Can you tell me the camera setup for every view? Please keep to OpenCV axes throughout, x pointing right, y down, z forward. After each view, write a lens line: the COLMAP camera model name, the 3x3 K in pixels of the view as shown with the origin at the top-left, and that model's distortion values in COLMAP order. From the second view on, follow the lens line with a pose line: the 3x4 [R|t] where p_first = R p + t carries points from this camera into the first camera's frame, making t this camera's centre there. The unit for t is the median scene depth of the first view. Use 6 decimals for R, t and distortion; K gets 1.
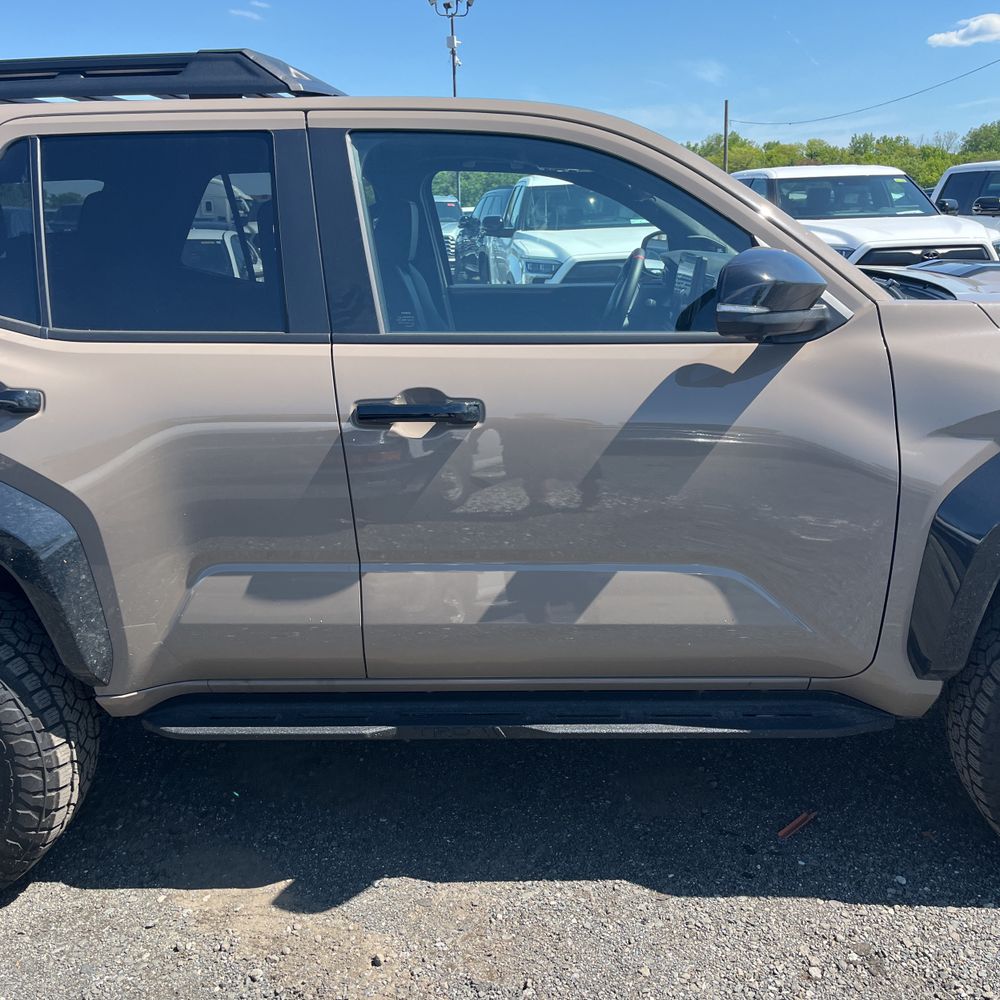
lens RADIAL K [[1010.0, 0, 500.0], [0, 1010.0, 500.0], [0, 0, 1]] dist [0.032326, 0.006167]
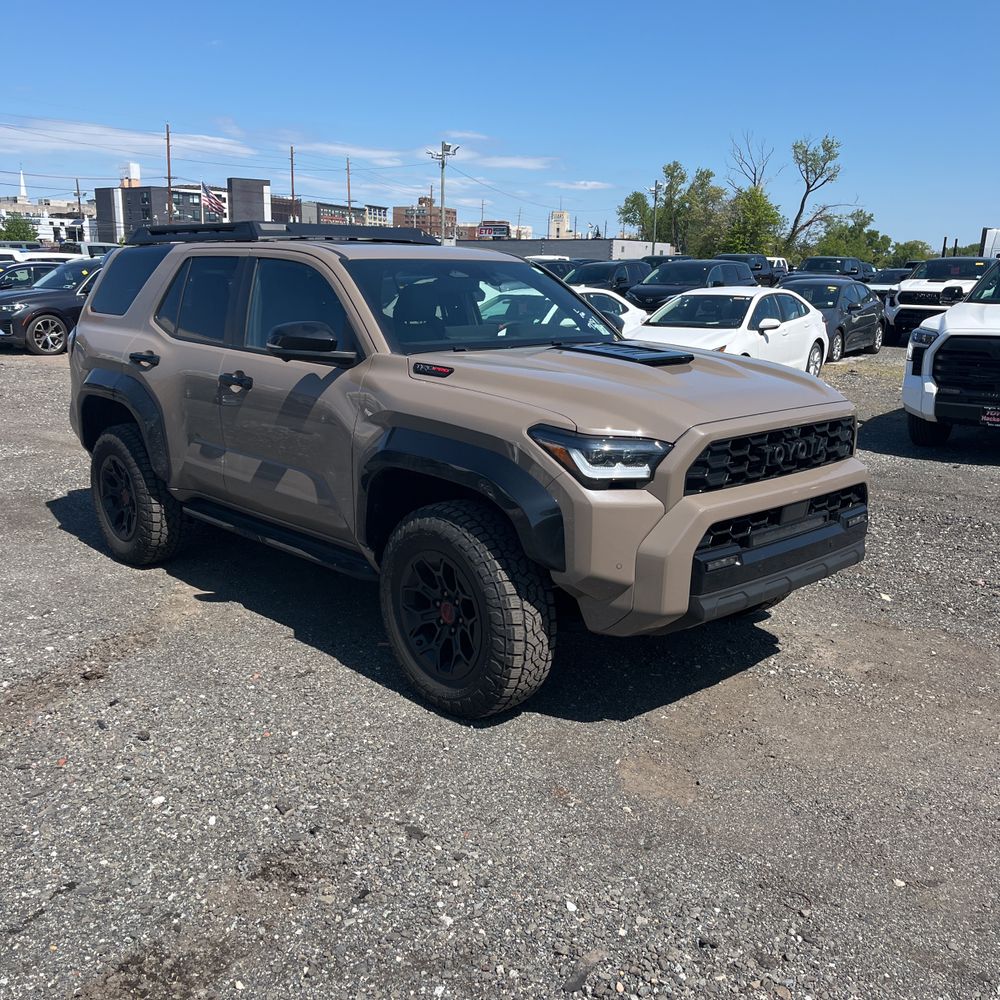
lens RADIAL K [[1011.1, 0, 485.8], [0, 1011.1, 493.0], [0, 0, 1]] dist [0.036914, -0.005061]
pose [[0.711910, 0.183749, -0.677806, 1.801280], [-0.217511, 0.975395, 0.035969, -0.042435], [0.667737, 0.121823, 0.734361, -0.254218]]
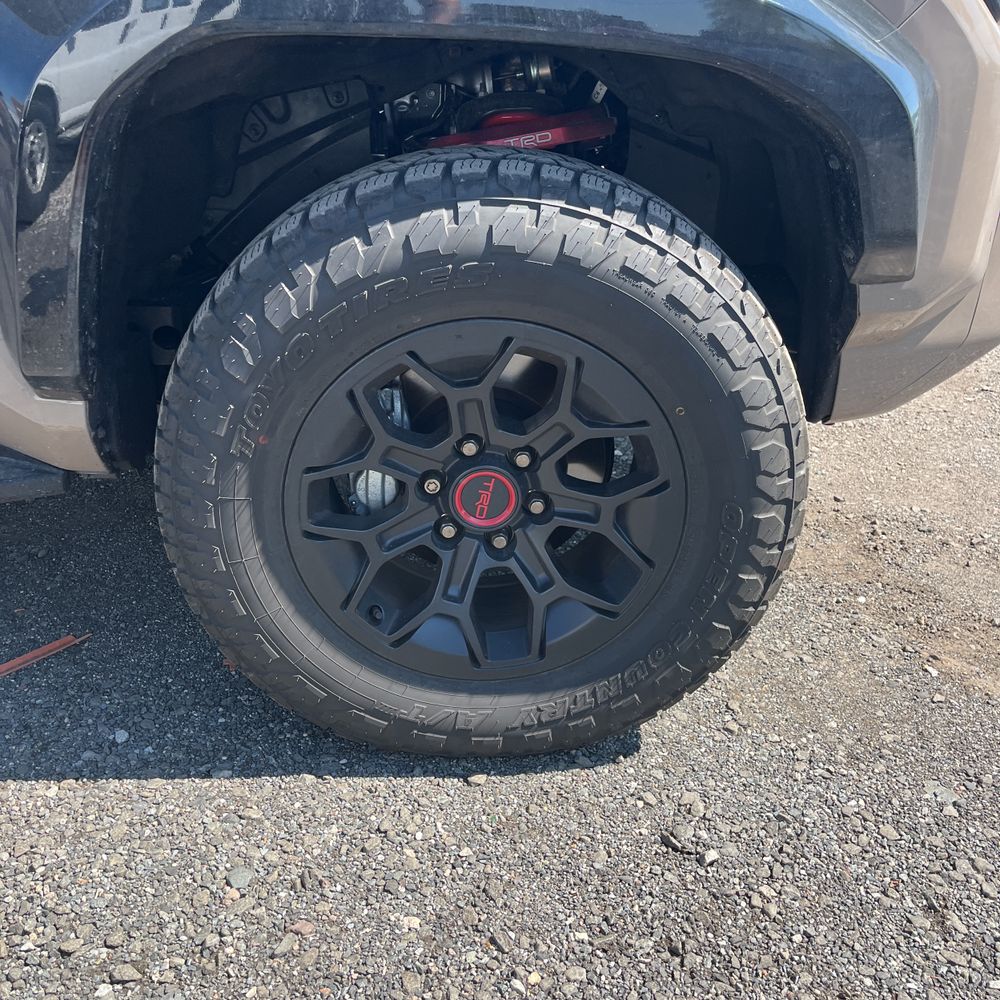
lens RADIAL K [[1011.1, 0, 485.8], [0, 1011.1, 493.0], [0, 0, 1]] dist [0.036914, -0.005061]
pose [[0.992838, -0.006586, 0.119289, 0.571840], [-0.011828, 0.988156, 0.152999, 0.137746], [-0.118884, -0.153314, 0.981000, 0.412444]]
